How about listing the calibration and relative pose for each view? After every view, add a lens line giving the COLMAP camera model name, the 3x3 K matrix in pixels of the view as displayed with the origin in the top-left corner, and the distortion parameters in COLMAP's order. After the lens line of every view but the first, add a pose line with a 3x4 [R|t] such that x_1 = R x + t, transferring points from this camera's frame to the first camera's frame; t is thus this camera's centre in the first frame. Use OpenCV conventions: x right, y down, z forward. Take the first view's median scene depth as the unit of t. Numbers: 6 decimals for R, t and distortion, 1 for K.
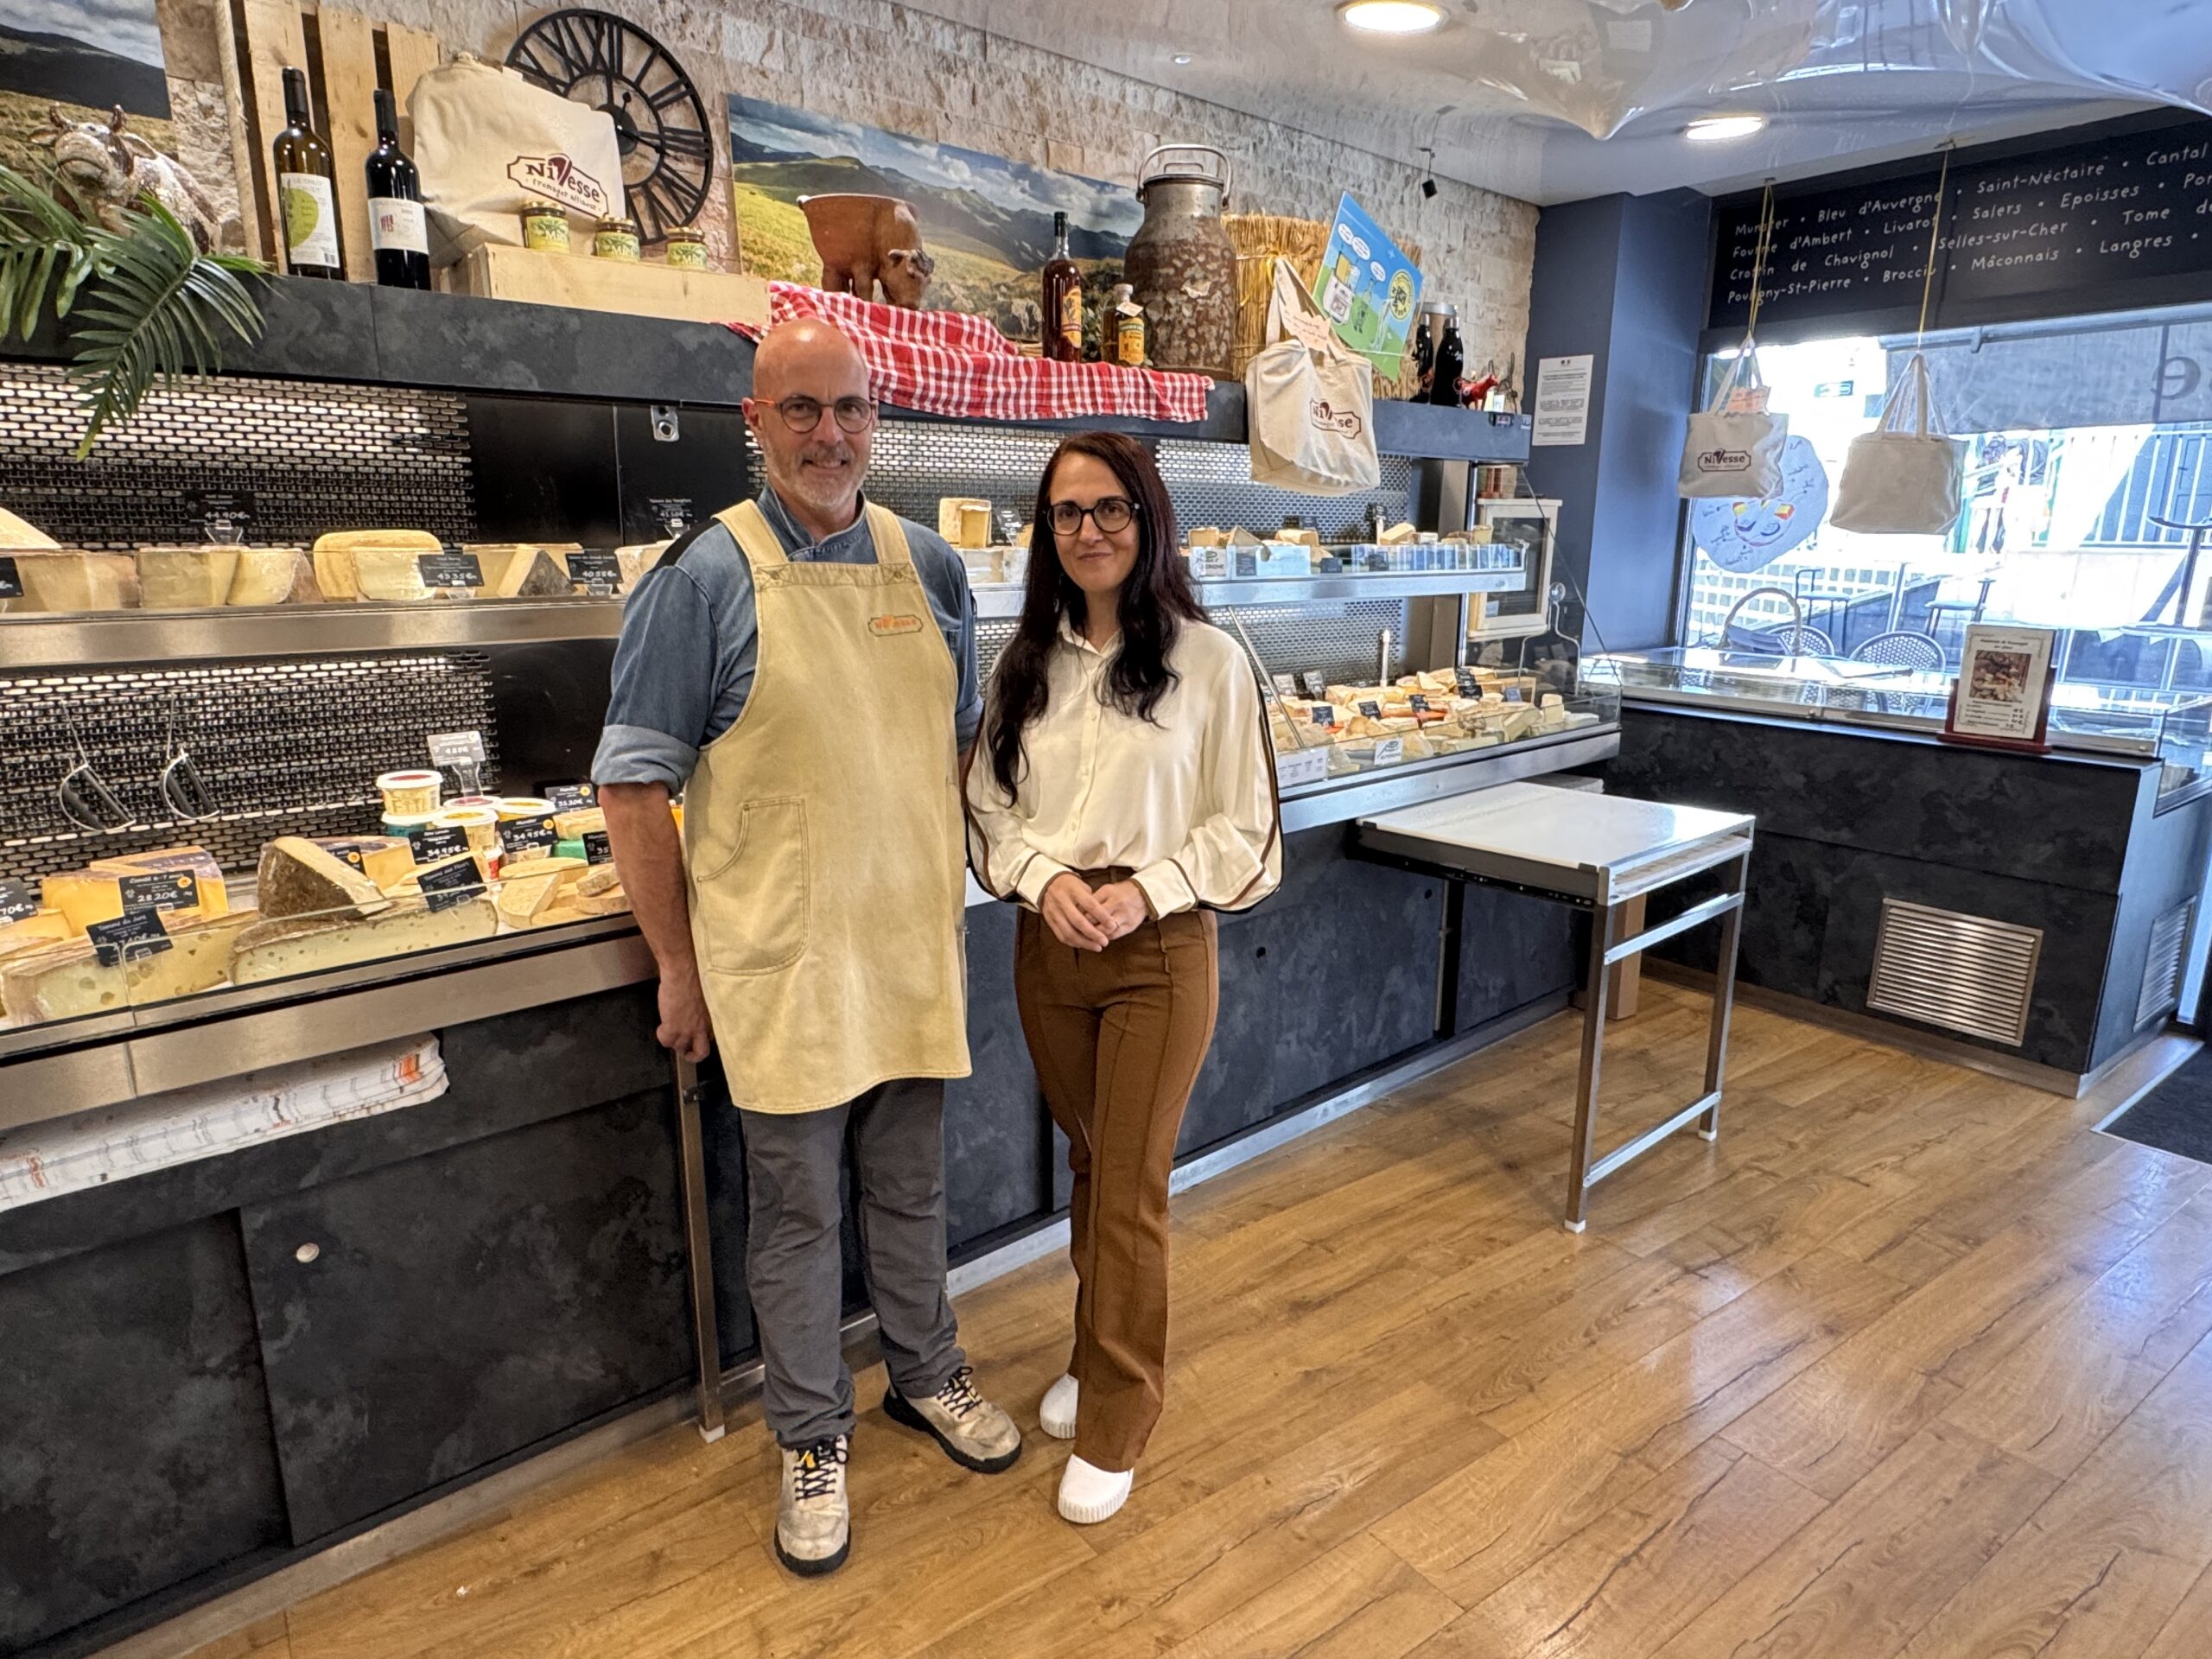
lens RADIAL K [[1276.8, 0, 1113.2], [0, 1276.8, 833.5], [0, 0, 1]] dist [-0.001841, -0.001408]
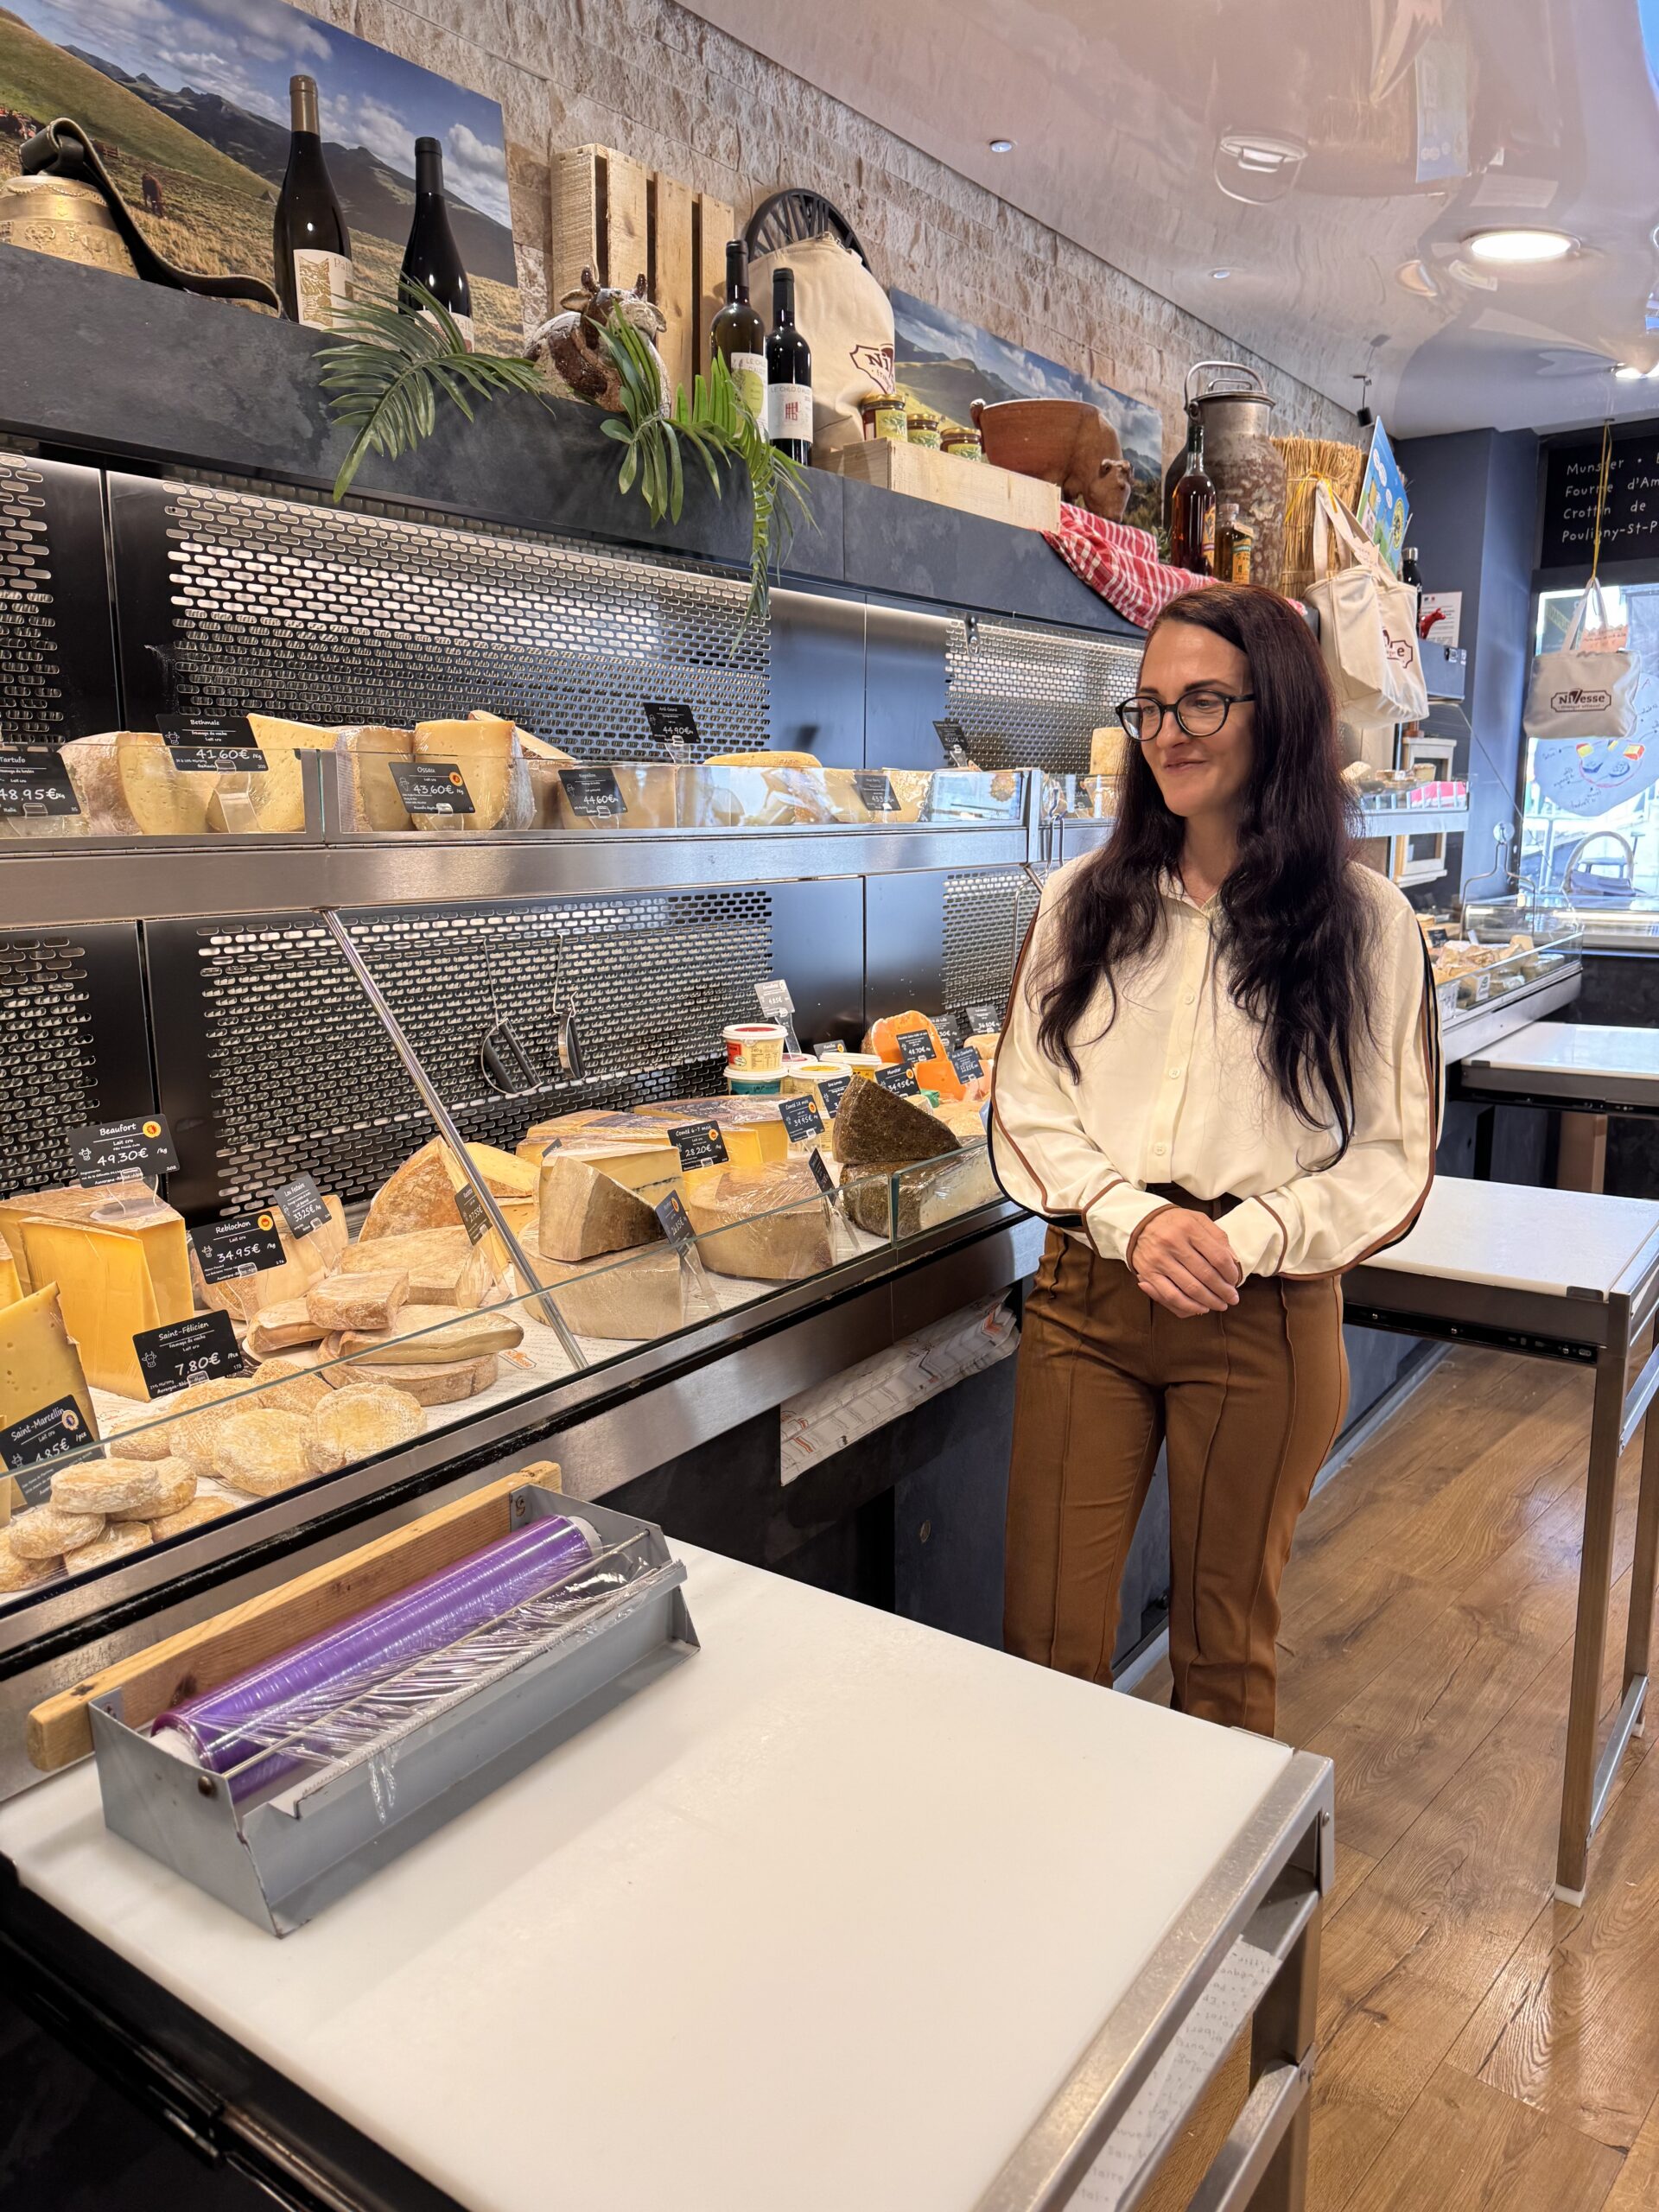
lens RADIAL K [[1557.1, 0, 816.8], [0, 1557.1, 1101.3], [0, 0, 1]] dist [0.001441, -0.009664]
pose [[0.977186, -0.054831, 0.205184, -0.522702], [0.065156, 0.996909, -0.043903, 0.040025], [-0.202143, 0.056271, 0.977738, -0.039823]]
